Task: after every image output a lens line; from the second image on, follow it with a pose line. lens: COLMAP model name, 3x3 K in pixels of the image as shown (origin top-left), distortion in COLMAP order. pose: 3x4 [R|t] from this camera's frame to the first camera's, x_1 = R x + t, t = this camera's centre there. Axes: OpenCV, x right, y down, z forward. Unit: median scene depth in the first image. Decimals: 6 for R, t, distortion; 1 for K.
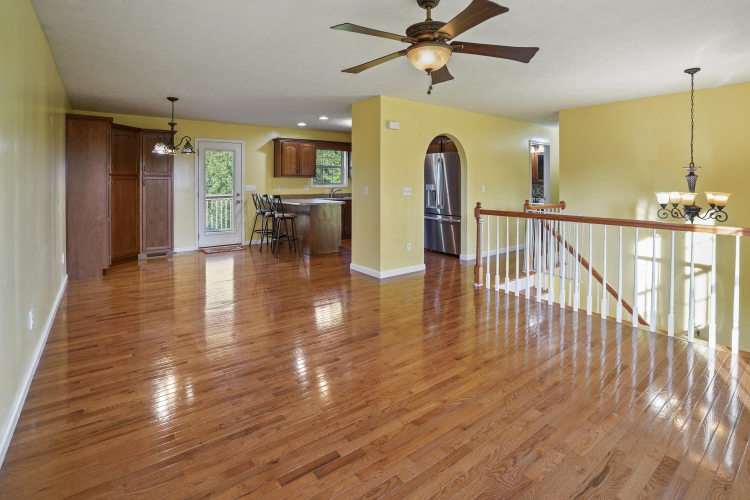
lens RADIAL K [[373.7, 0, 372.6], [0, 373.7, 174.4], [0, 0, 1]] dist [-0.037496, 0.010912]
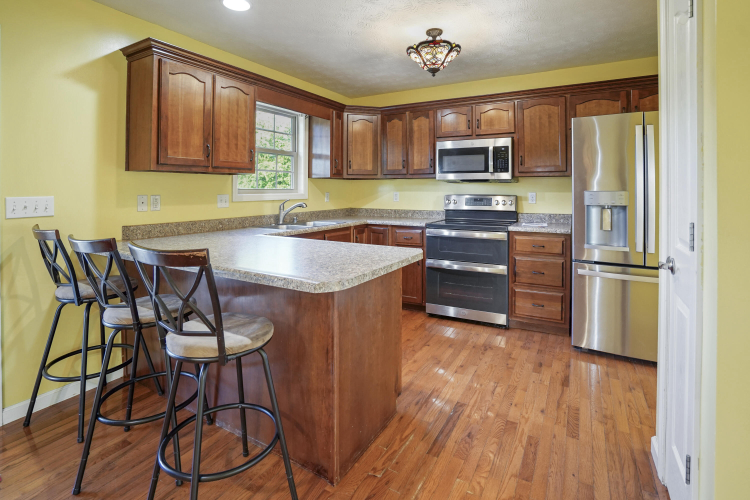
lens RADIAL K [[373.7, 0, 379.0], [0, 373.7, 182.0], [0, 0, 1]] dist [-0.037496, 0.010912]
pose [[0.915543, 0.006227, 0.402171, -0.223567], [-0.006176, 0.999980, -0.001424, 0.019772], [-0.402172, -0.001180, 0.915563, 0.722534]]
